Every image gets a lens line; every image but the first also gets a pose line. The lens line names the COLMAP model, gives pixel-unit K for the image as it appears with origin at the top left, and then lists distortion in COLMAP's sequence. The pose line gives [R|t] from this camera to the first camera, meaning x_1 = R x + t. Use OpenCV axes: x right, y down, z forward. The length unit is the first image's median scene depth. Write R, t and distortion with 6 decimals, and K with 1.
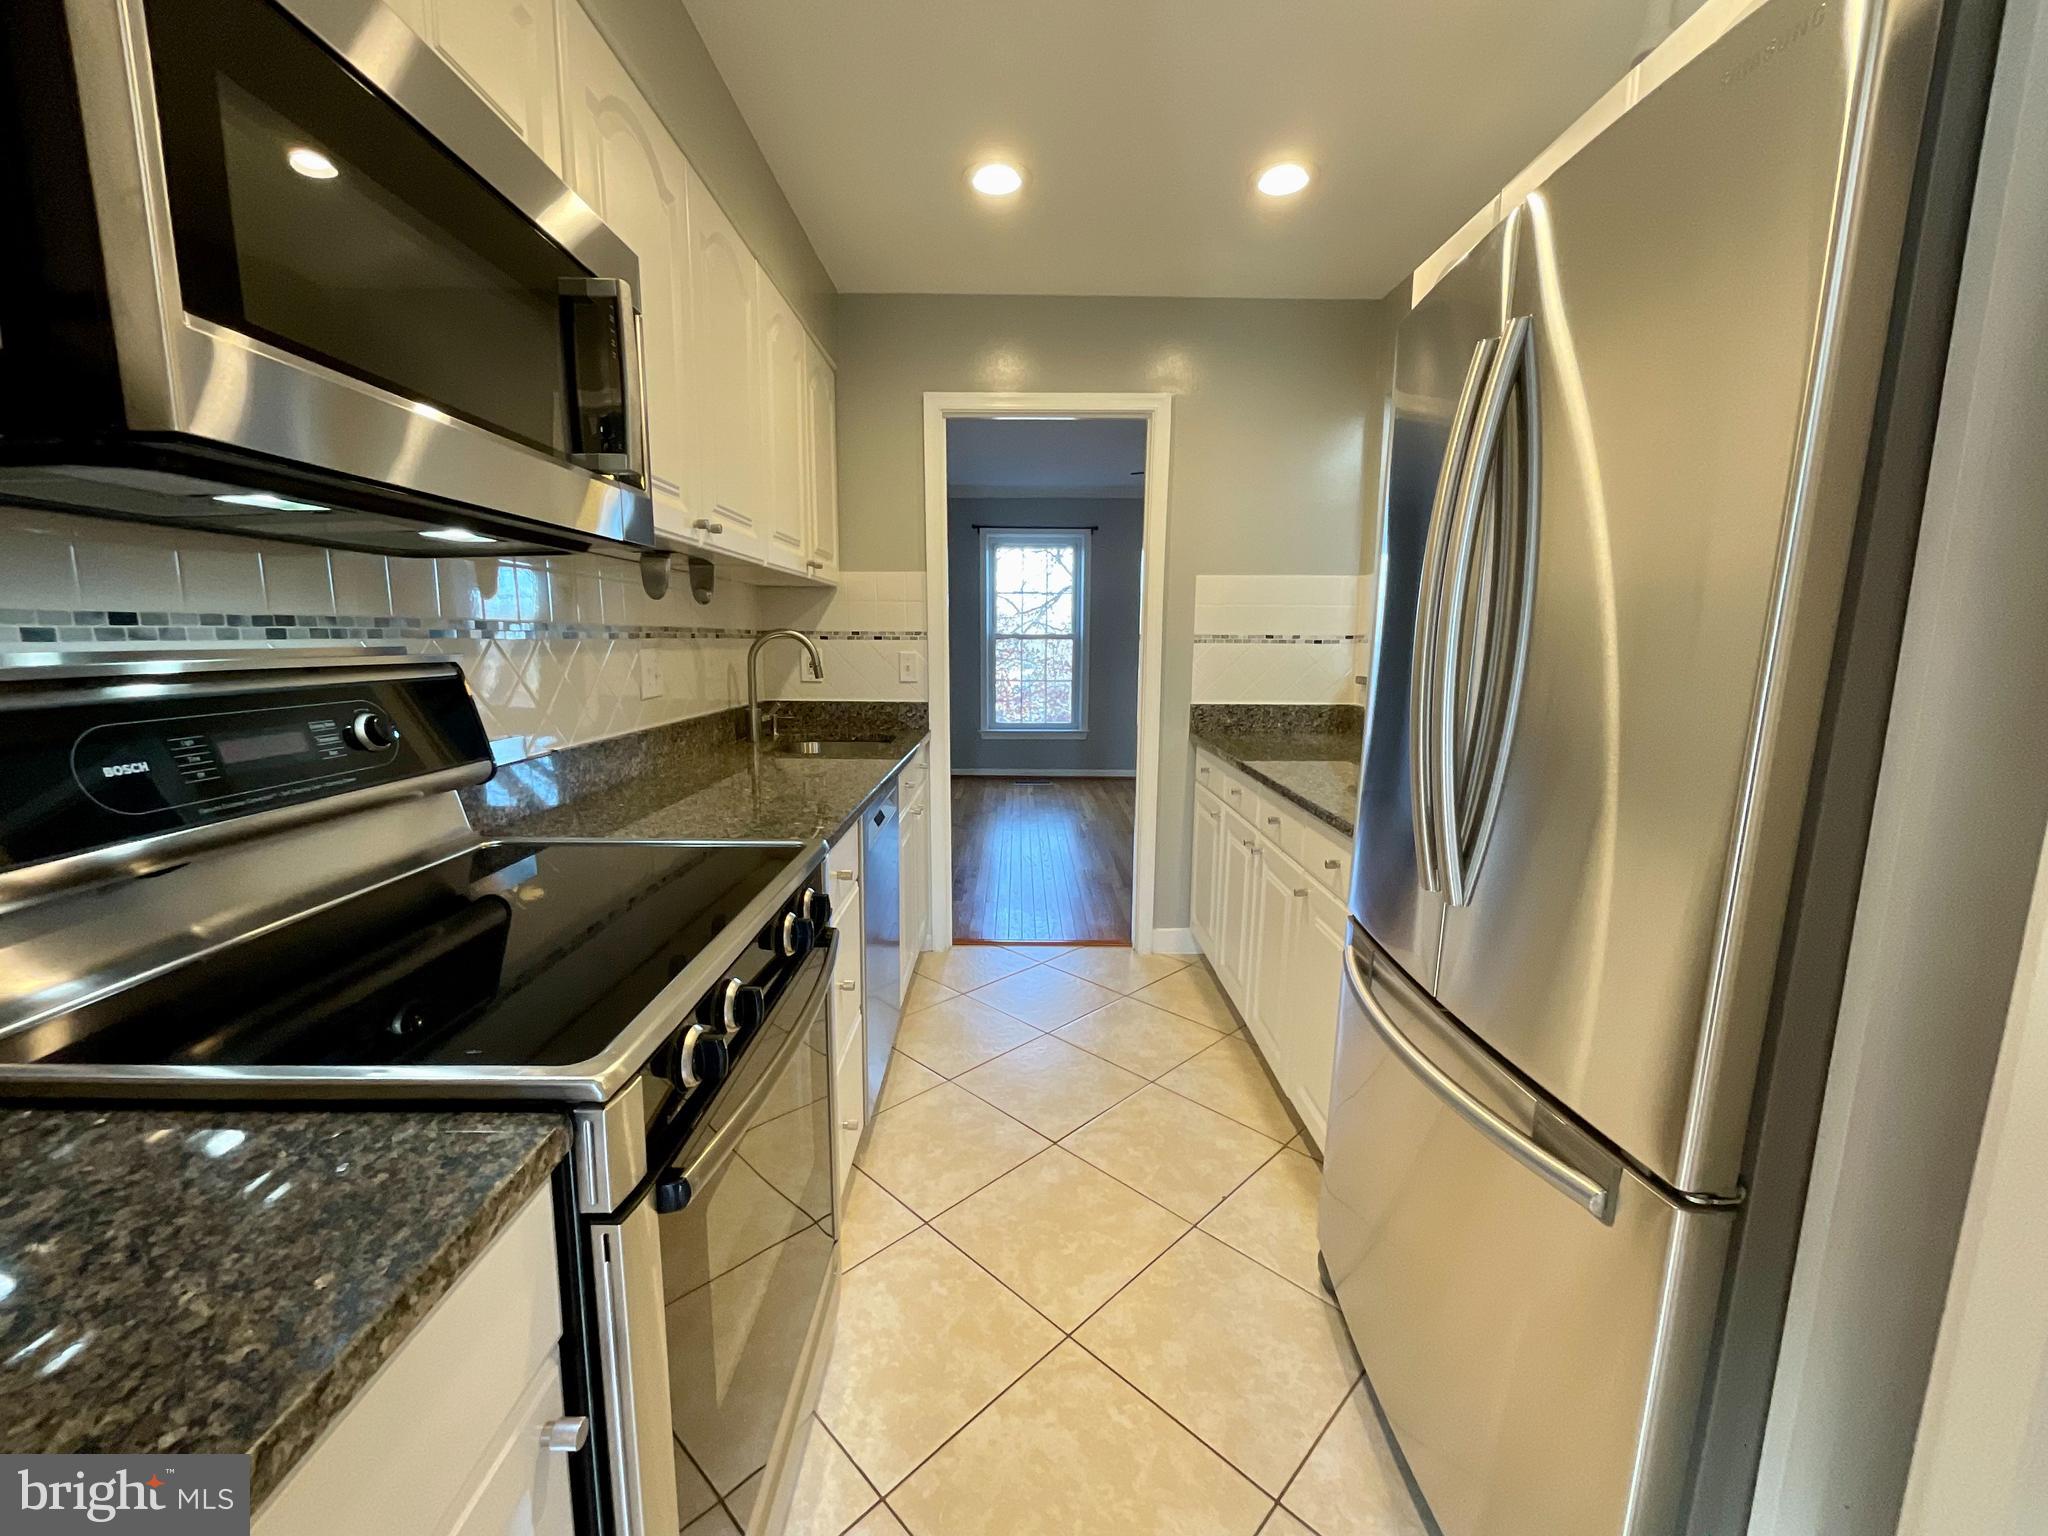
lens RADIAL K [[833.4, 0, 1028.1], [0, 833.4, 764.1], [0, 0, 1]] dist [-0.000708, -0.000005]
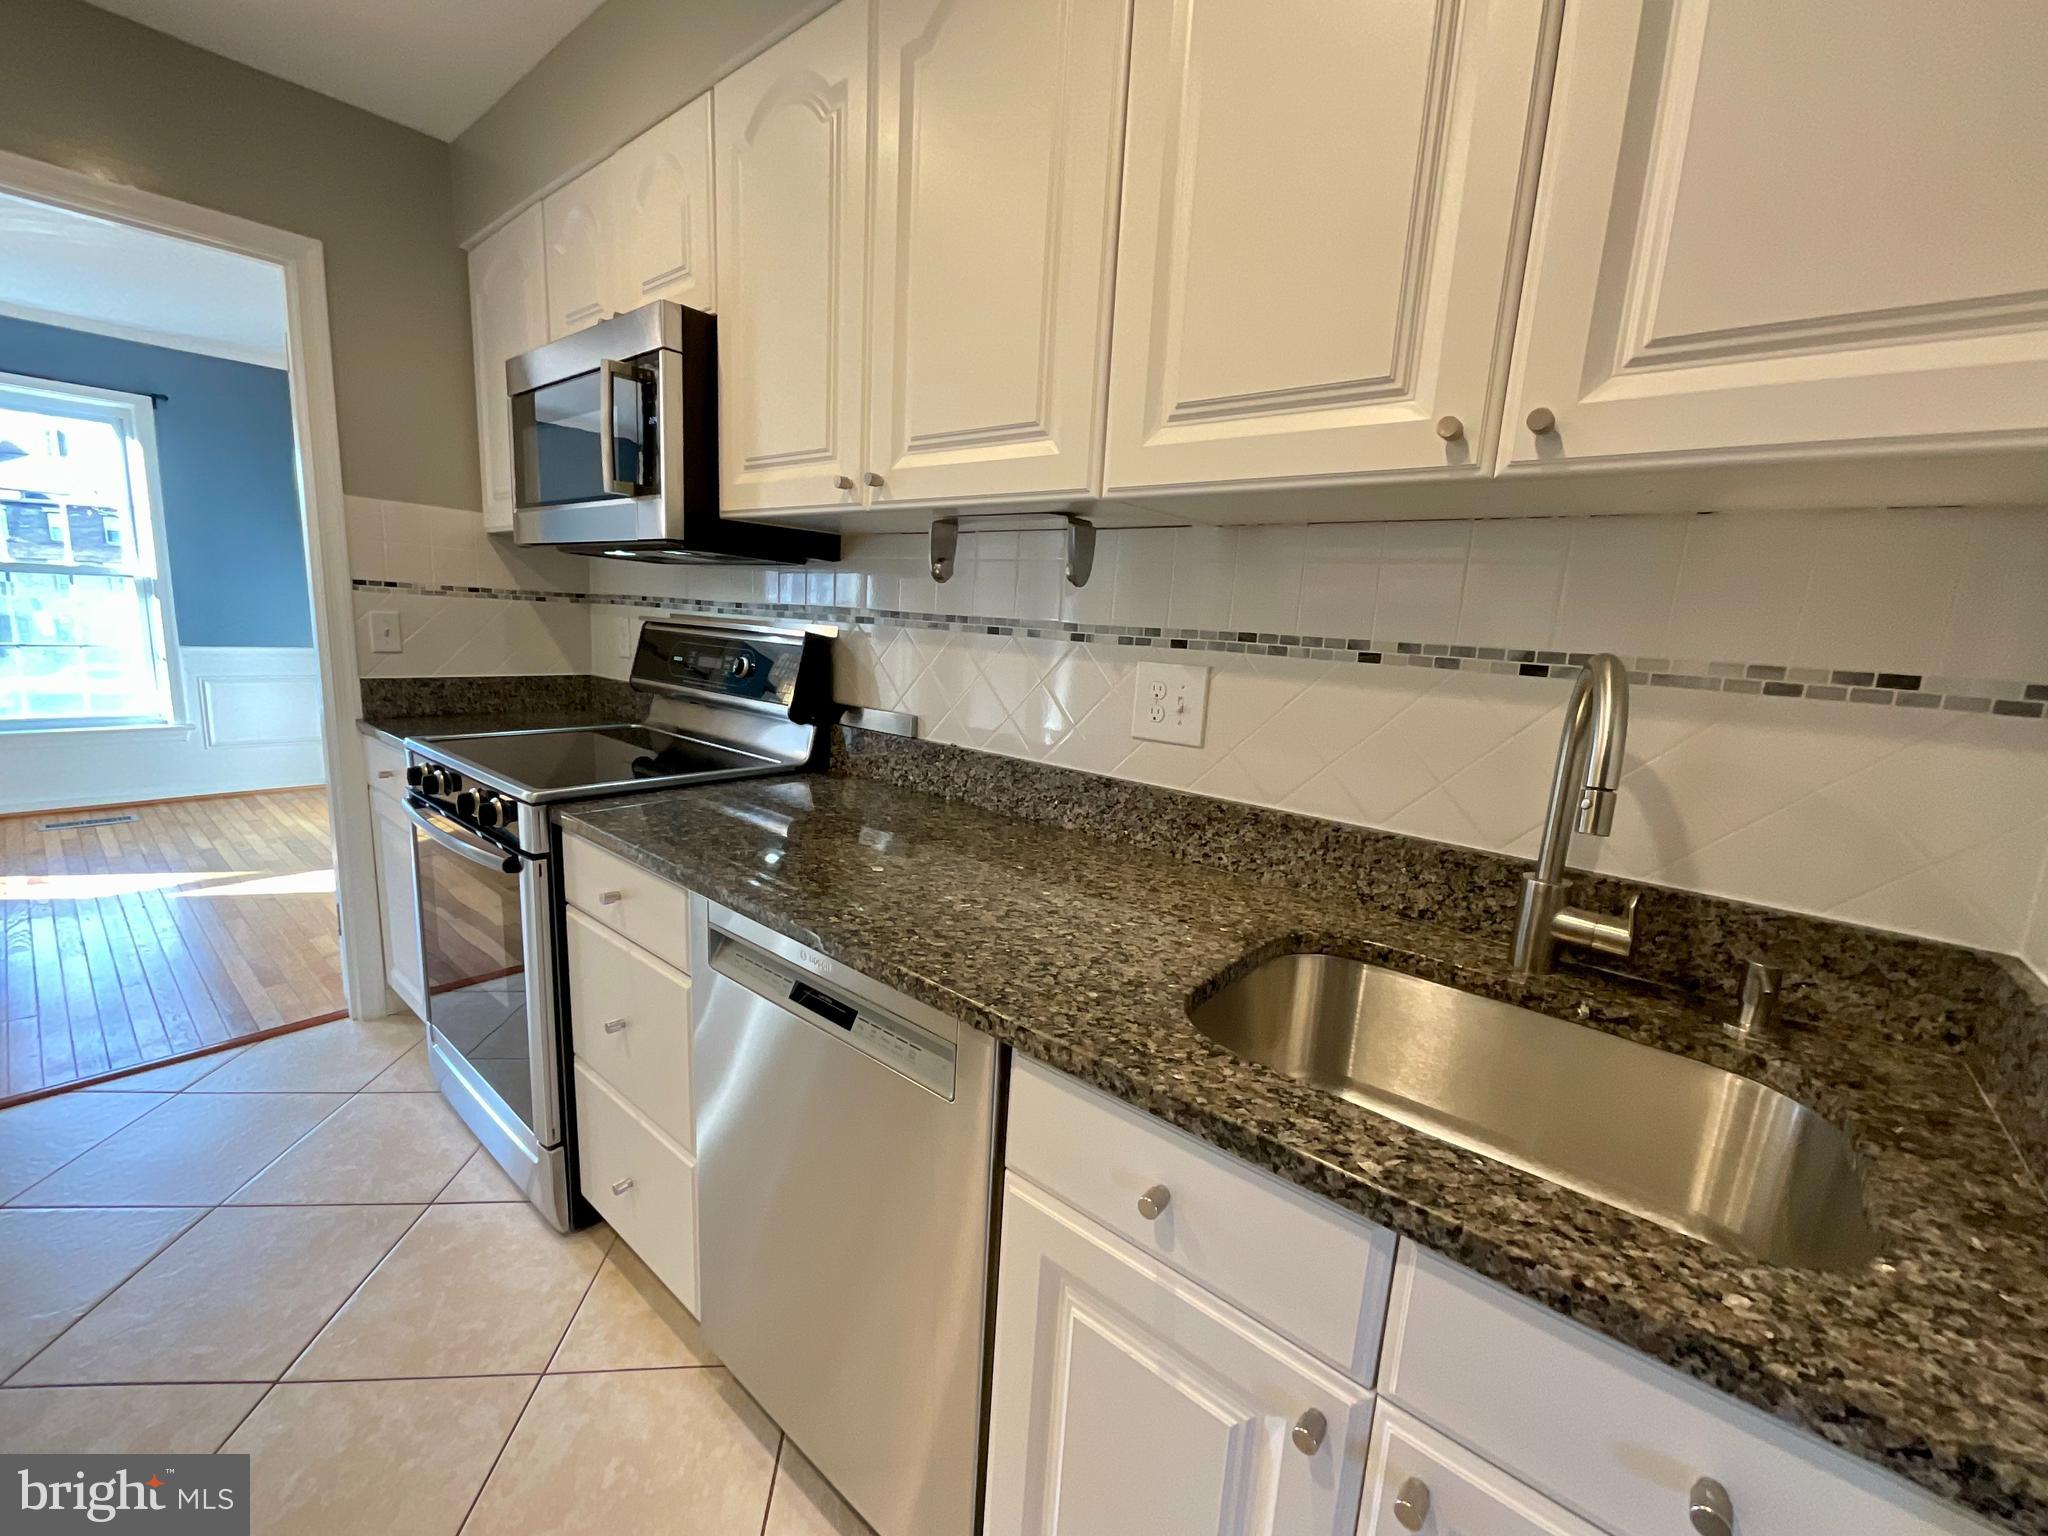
lens RADIAL K [[833.4, 0, 1017.6], [0, 833.4, 780.9], [0, 0, 1]] dist [-0.000708, -0.000005]
pose [[-0.645294, 0.081918, -0.759530, 0.111573], [-0.189371, 0.946049, 0.262924, -0.207901], [0.740091, 0.313496, -0.594967, 1.376372]]
